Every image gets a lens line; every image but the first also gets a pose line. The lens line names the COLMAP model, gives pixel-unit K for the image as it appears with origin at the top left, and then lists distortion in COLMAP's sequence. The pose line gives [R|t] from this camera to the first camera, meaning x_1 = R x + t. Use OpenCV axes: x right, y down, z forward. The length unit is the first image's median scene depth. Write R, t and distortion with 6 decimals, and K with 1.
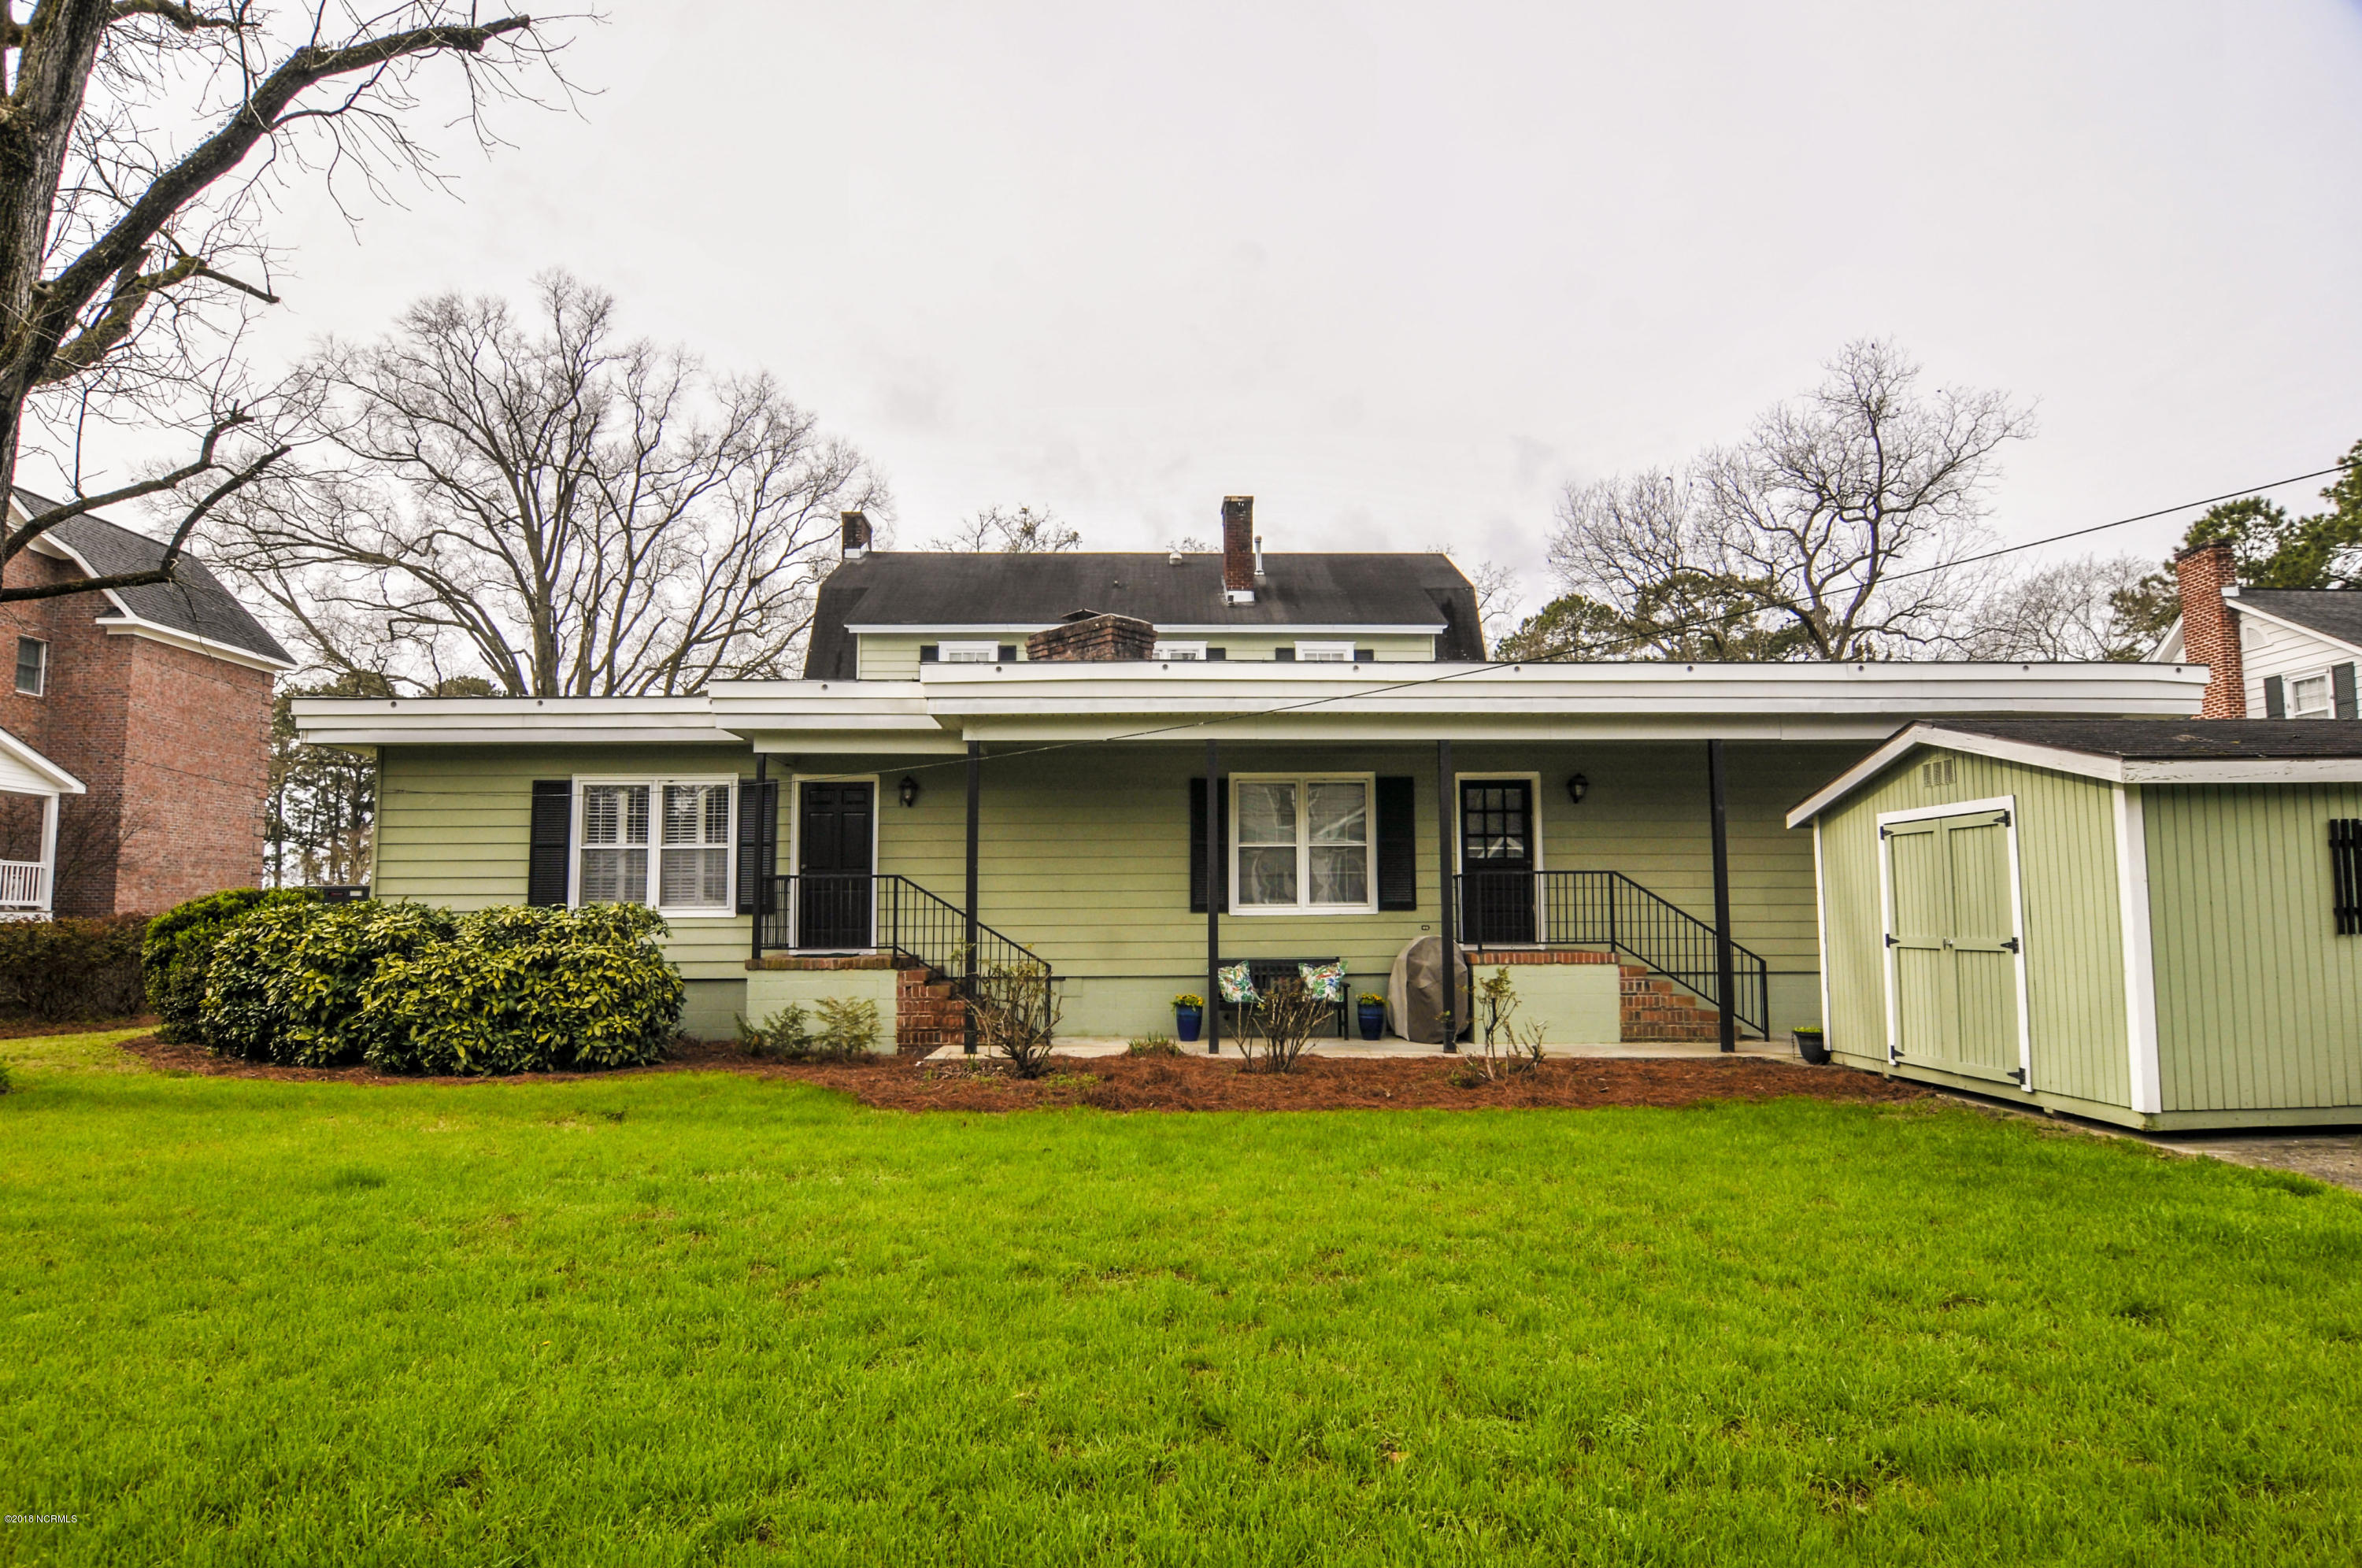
lens RADIAL K [[1283.6, 0, 1189.2], [0, 1283.6, 810.2], [0, 0, 1]] dist [-0.003902, -0.012617]
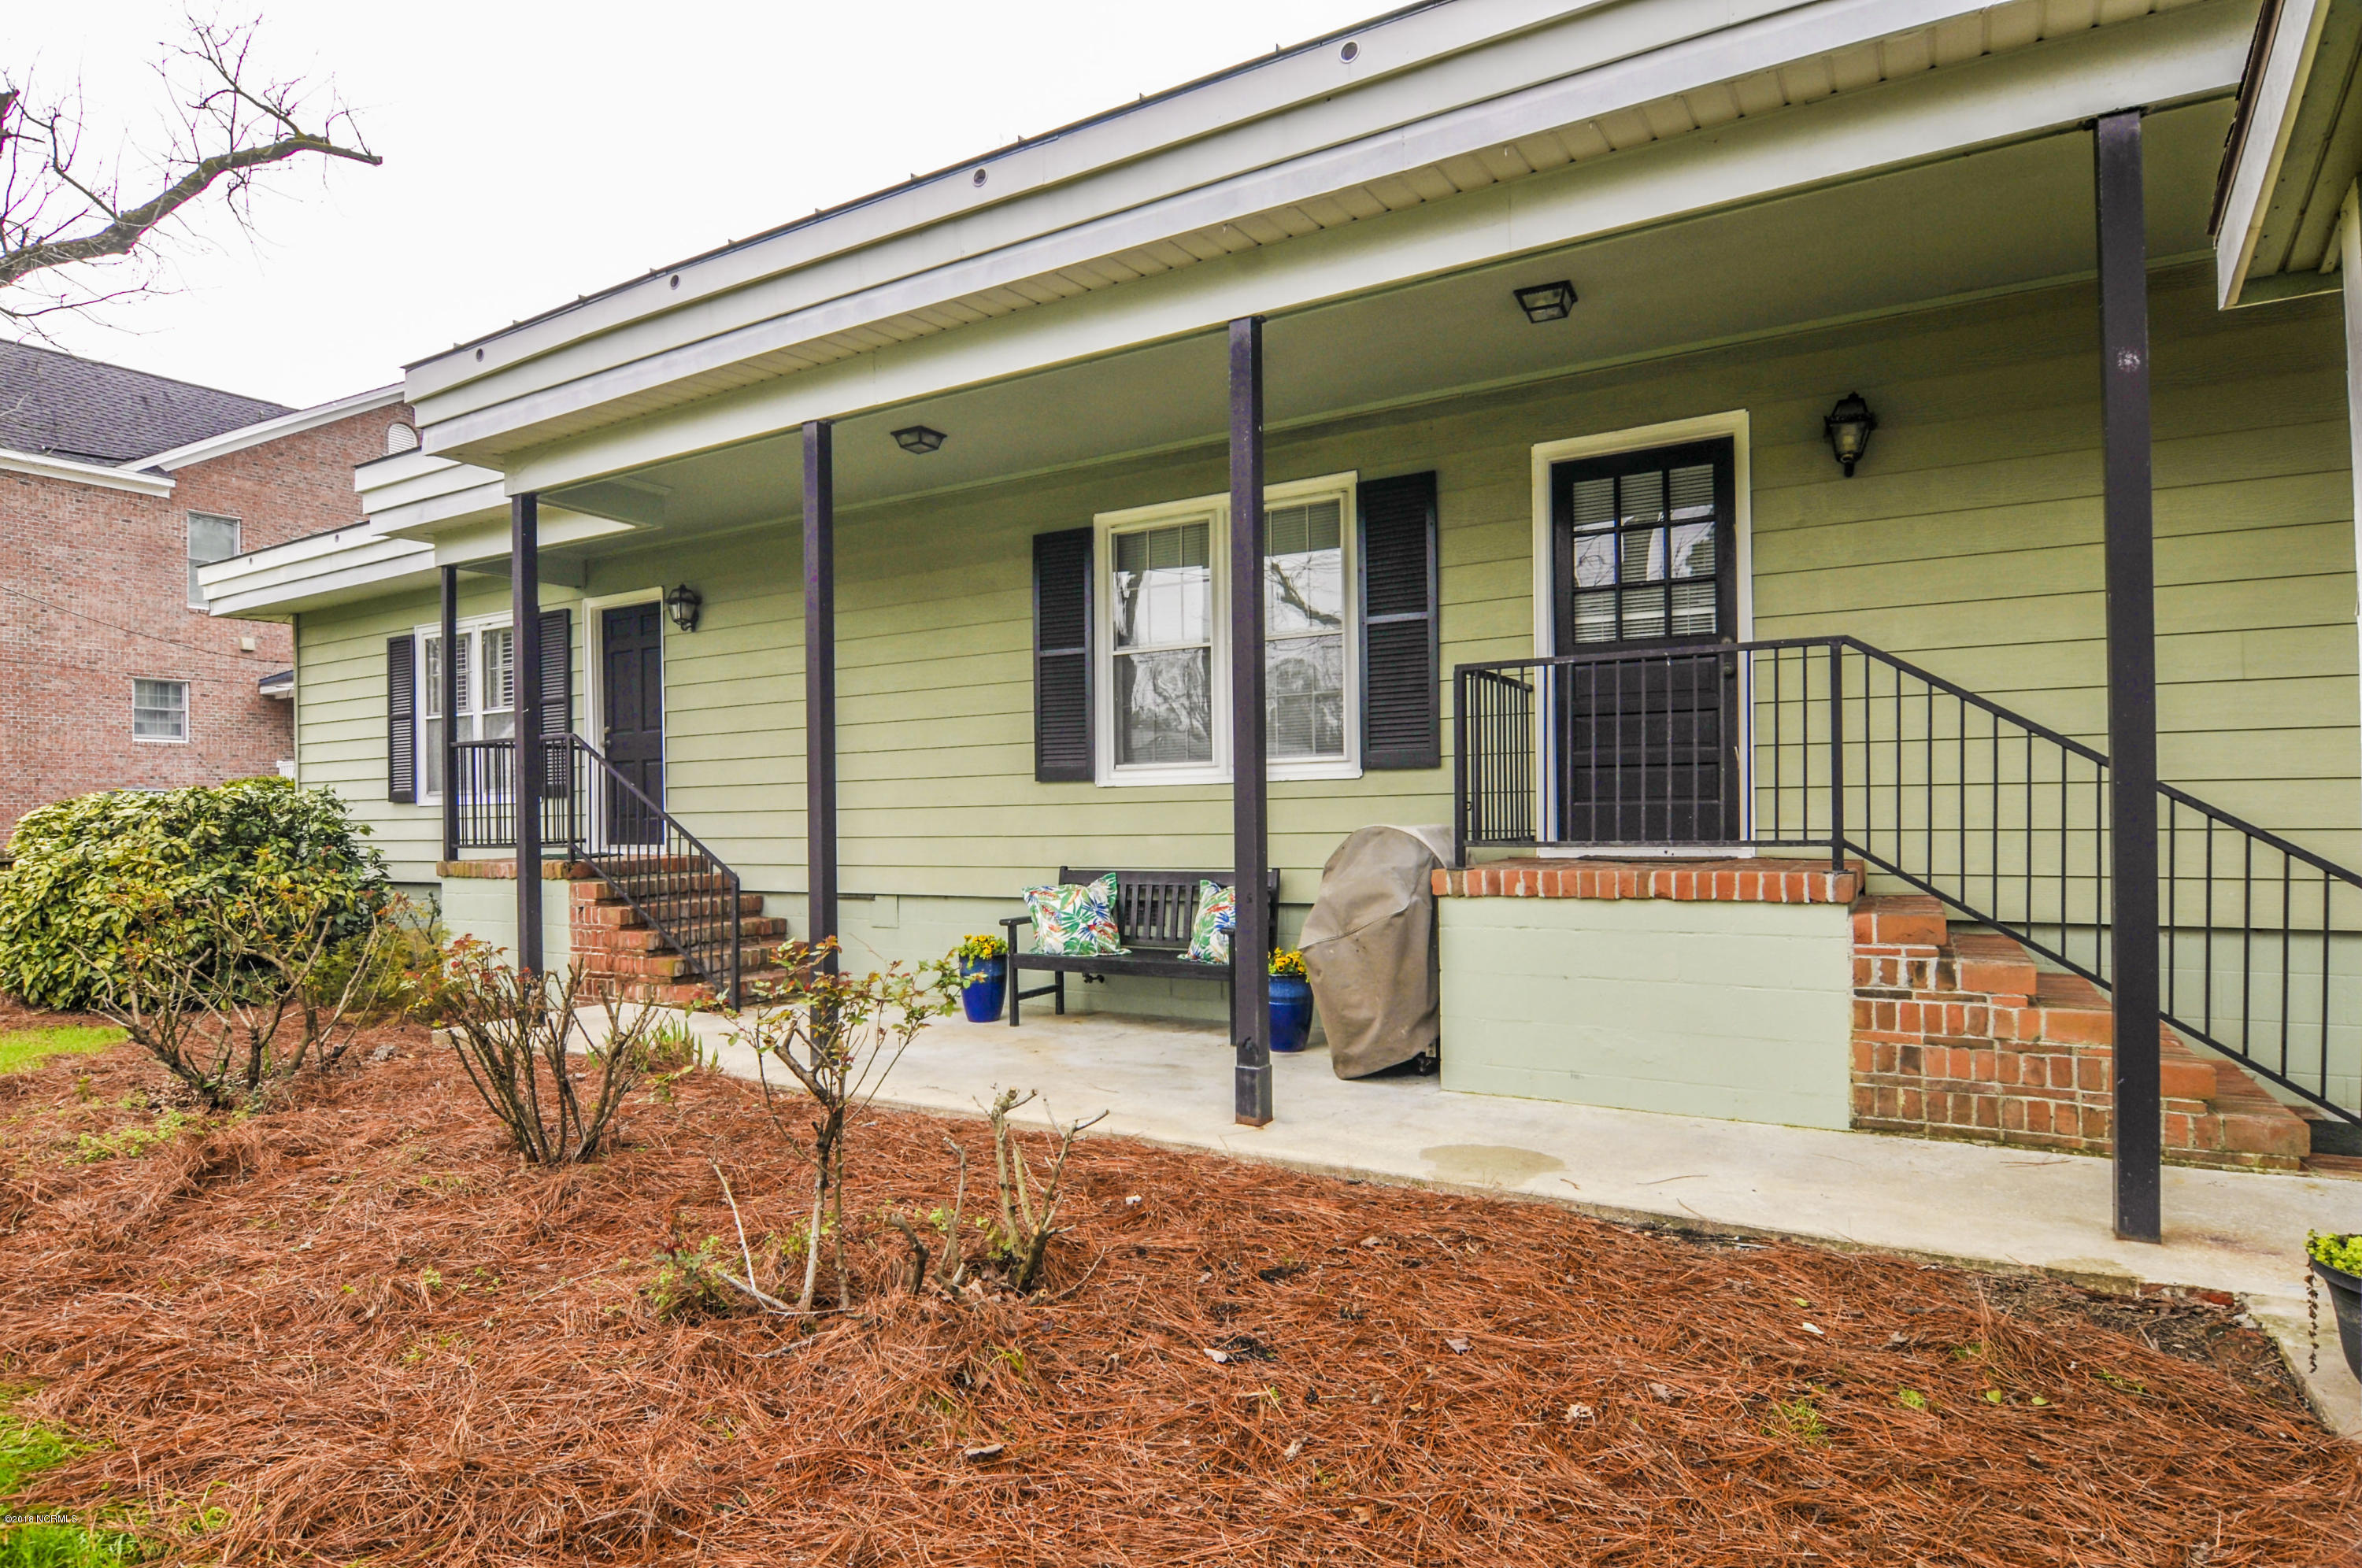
lens RADIAL K [[1283.6, 0, 1189.2], [0, 1283.6, 810.2], [0, 0, 1]] dist [-0.003902, -0.012617]
pose [[0.837413, -0.009467, -0.546488, 0.349655], [0.054480, 0.996316, 0.066223, 0.058437], [0.543848, -0.085228, 0.834845, 0.580262]]
